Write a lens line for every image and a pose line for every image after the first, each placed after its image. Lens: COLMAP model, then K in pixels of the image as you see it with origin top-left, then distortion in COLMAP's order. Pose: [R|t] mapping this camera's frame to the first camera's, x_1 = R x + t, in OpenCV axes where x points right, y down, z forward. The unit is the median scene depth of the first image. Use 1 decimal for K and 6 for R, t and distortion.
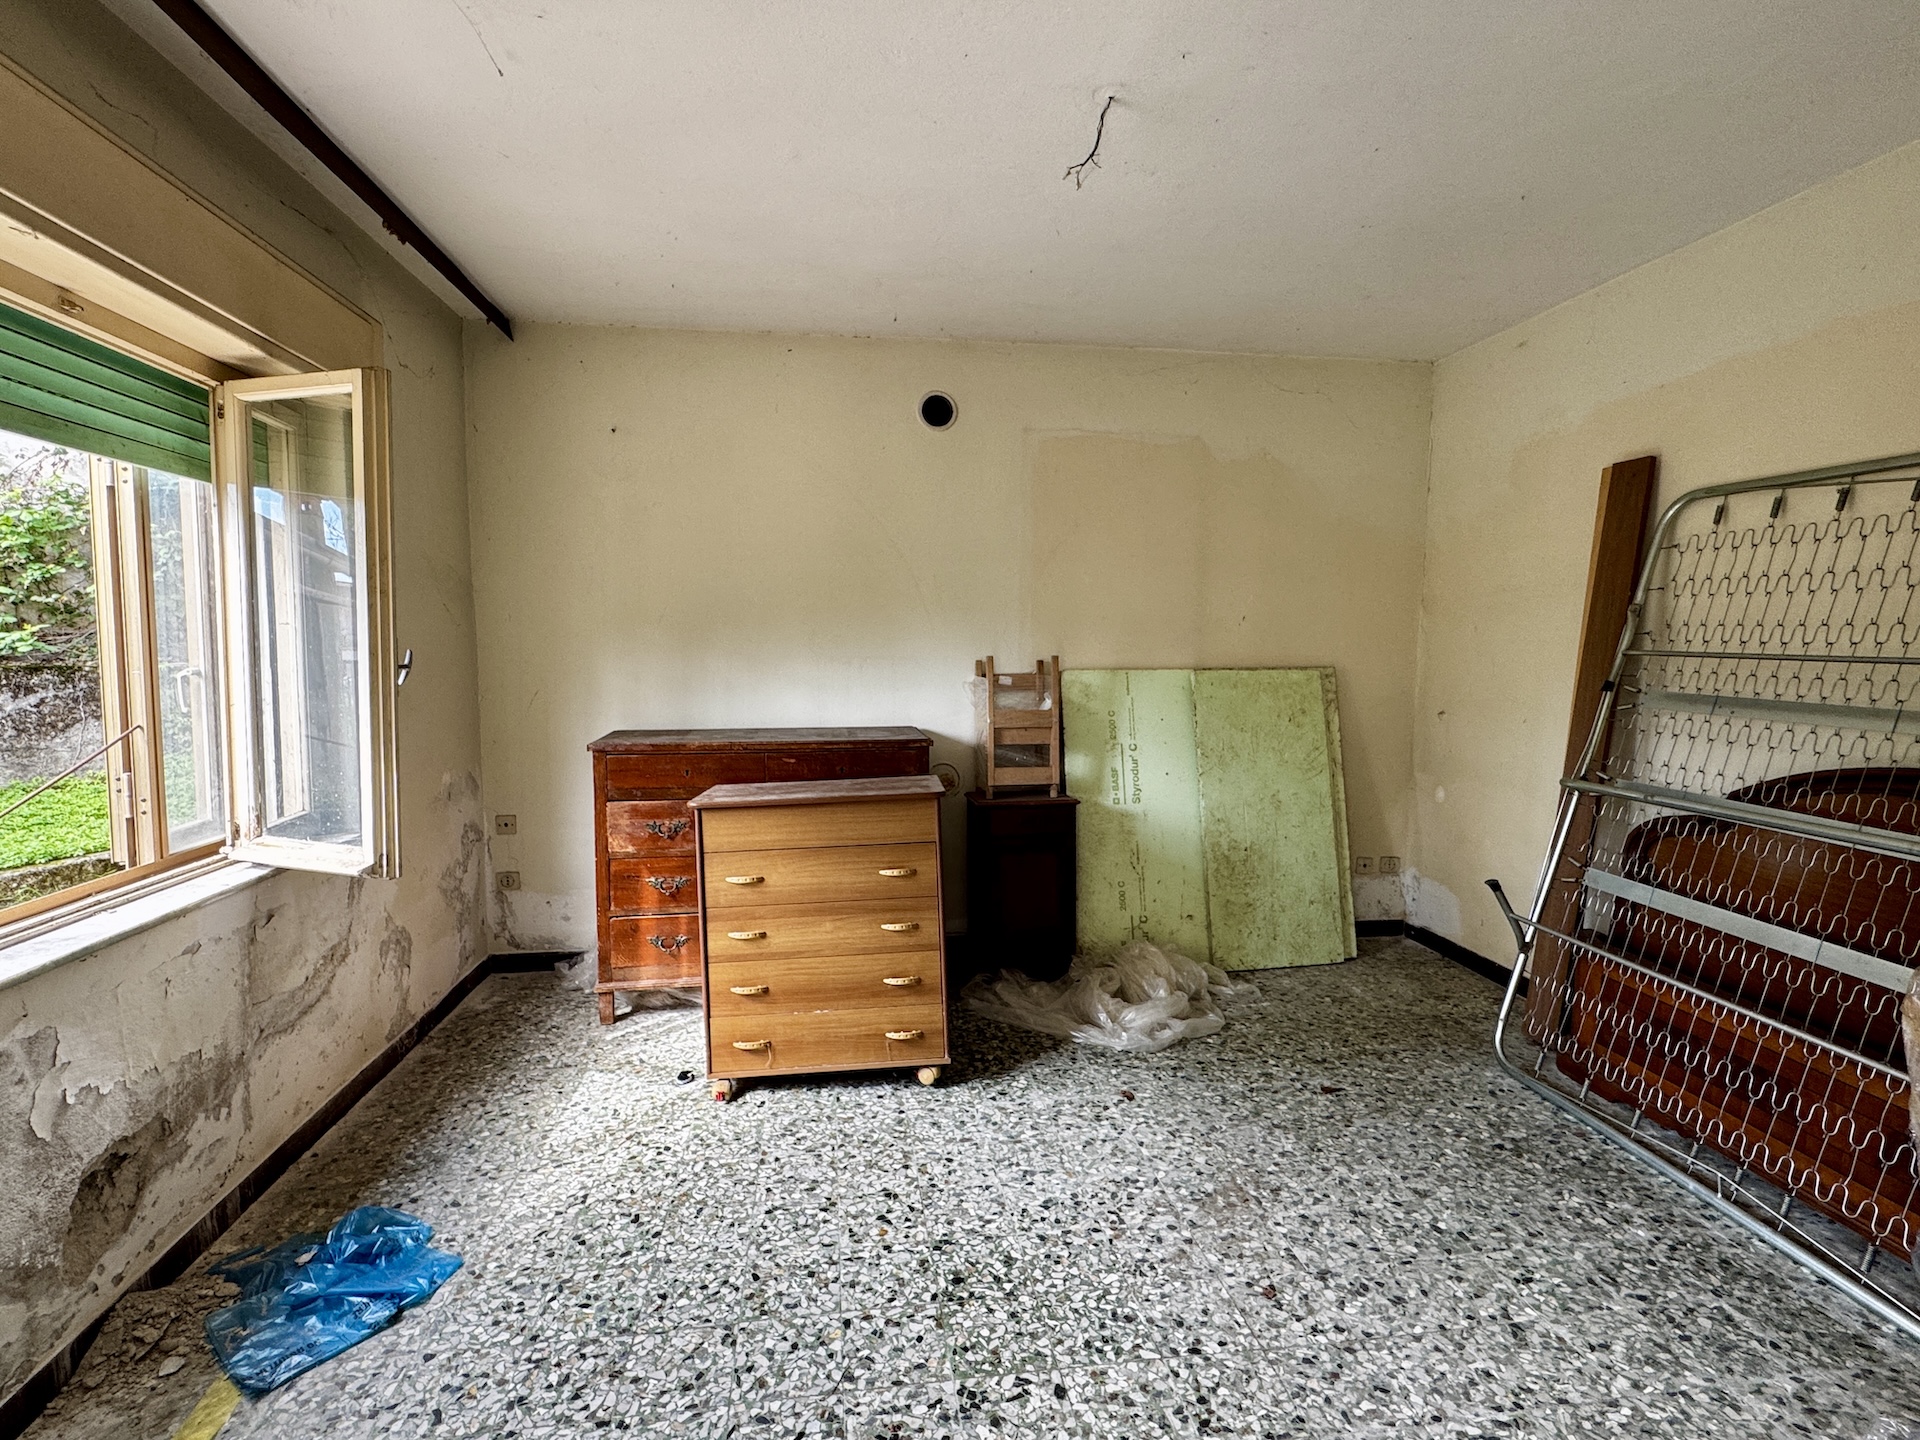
lens RADIAL K [[938.7, 0, 959.4], [0, 938.7, 714.6], [0, 0, 1]] dist [-0.003665, 0.000163]
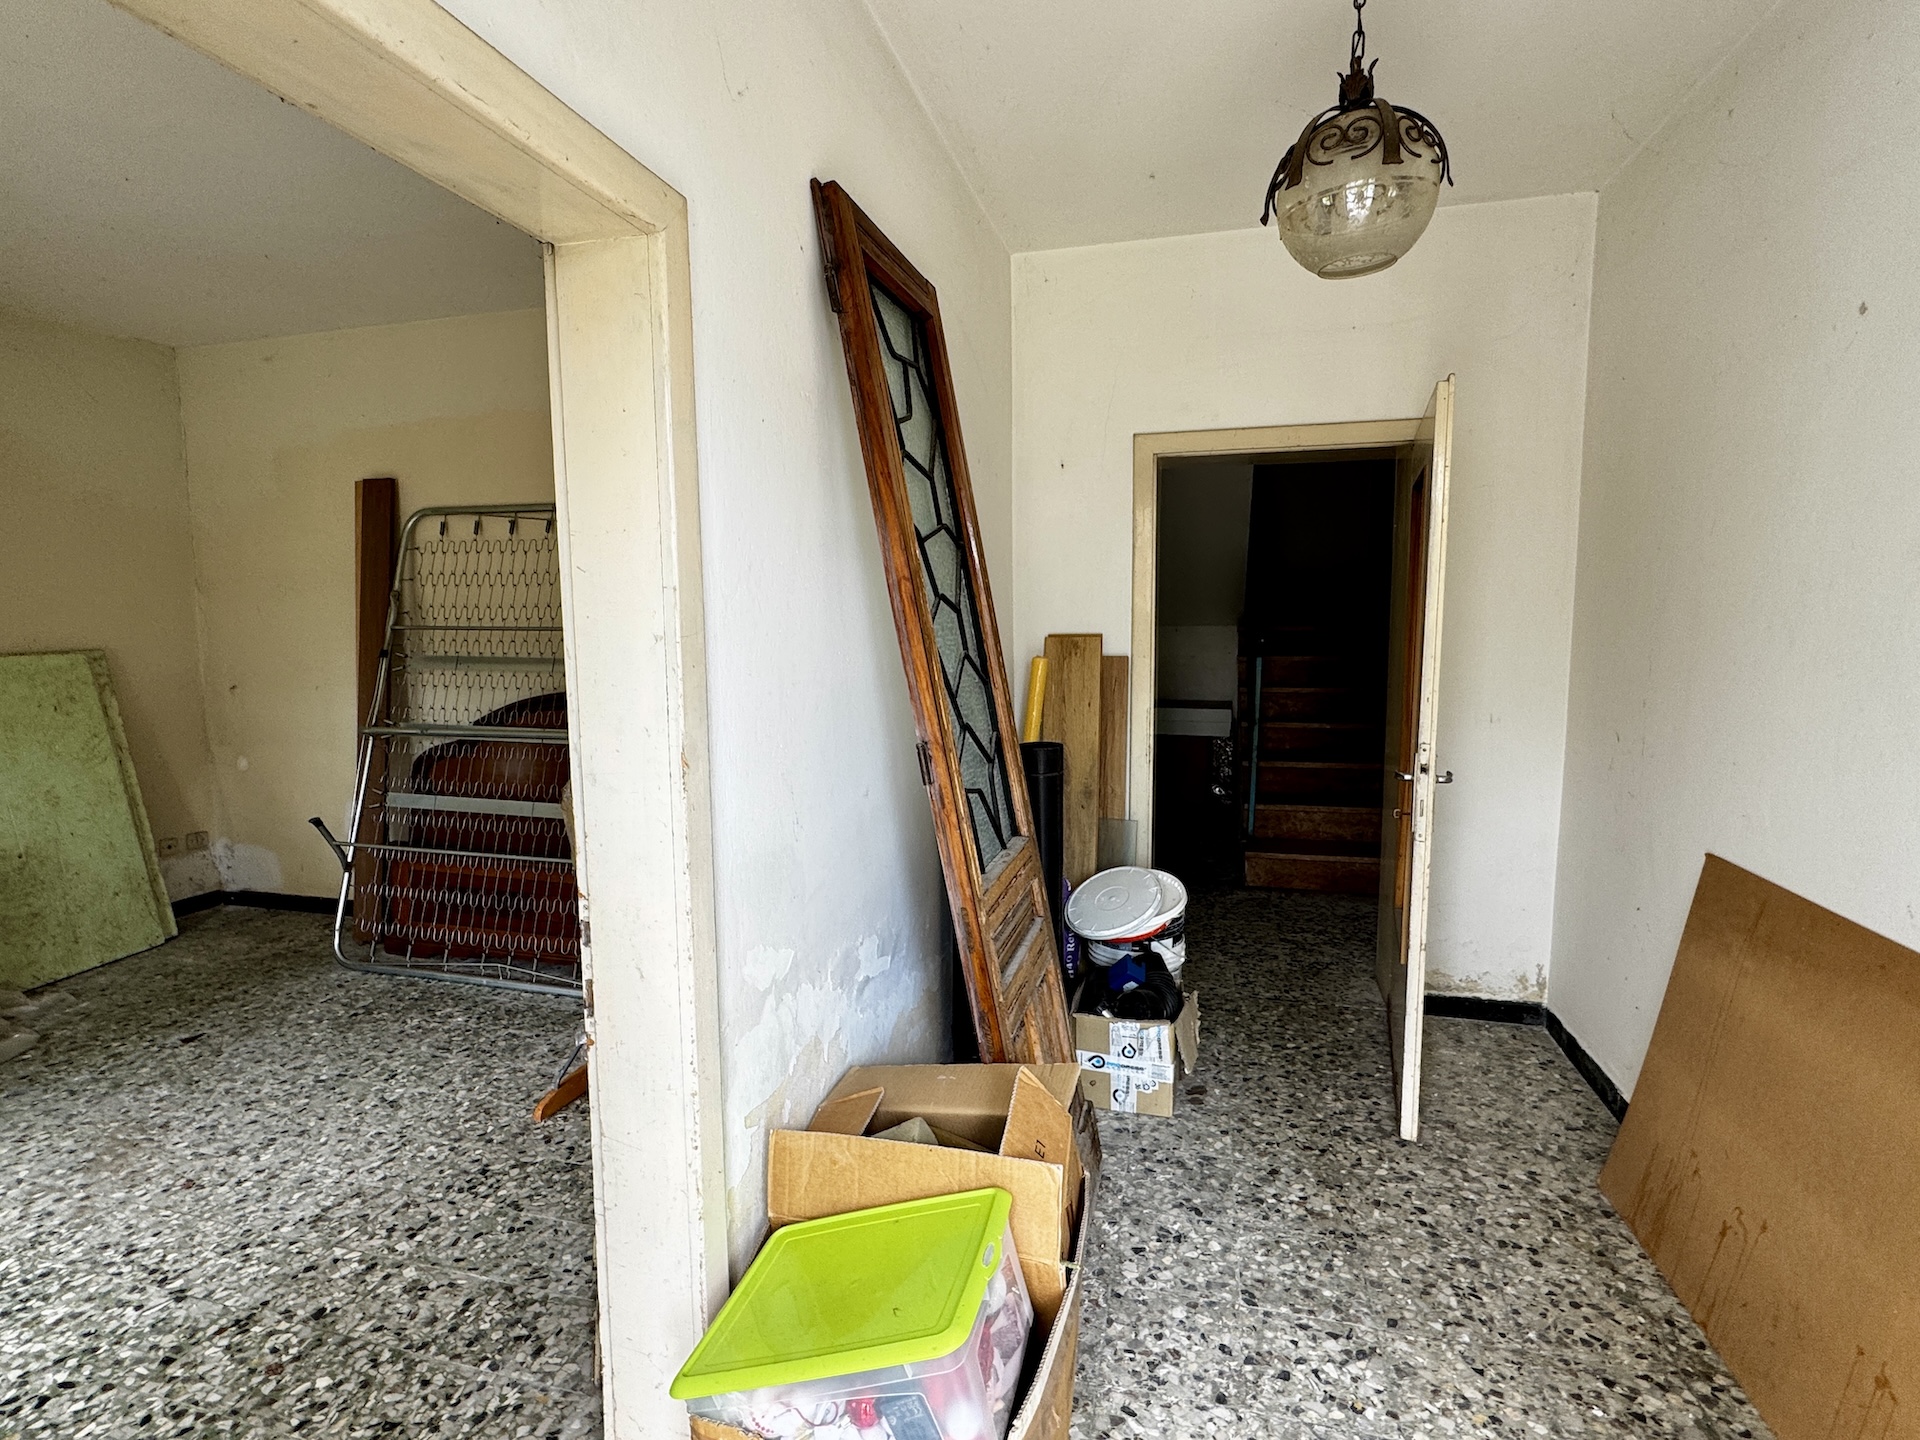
lens RADIAL K [[938.7, 0, 959.4], [0, 938.7, 714.6], [0, 0, 1]] dist [-0.003665, 0.000163]
pose [[0.387139, -0.109457, 0.915501, -0.218351], [0.083368, 0.993017, 0.083471, 0.012734], [-0.918245, 0.044009, 0.393561, -0.267443]]
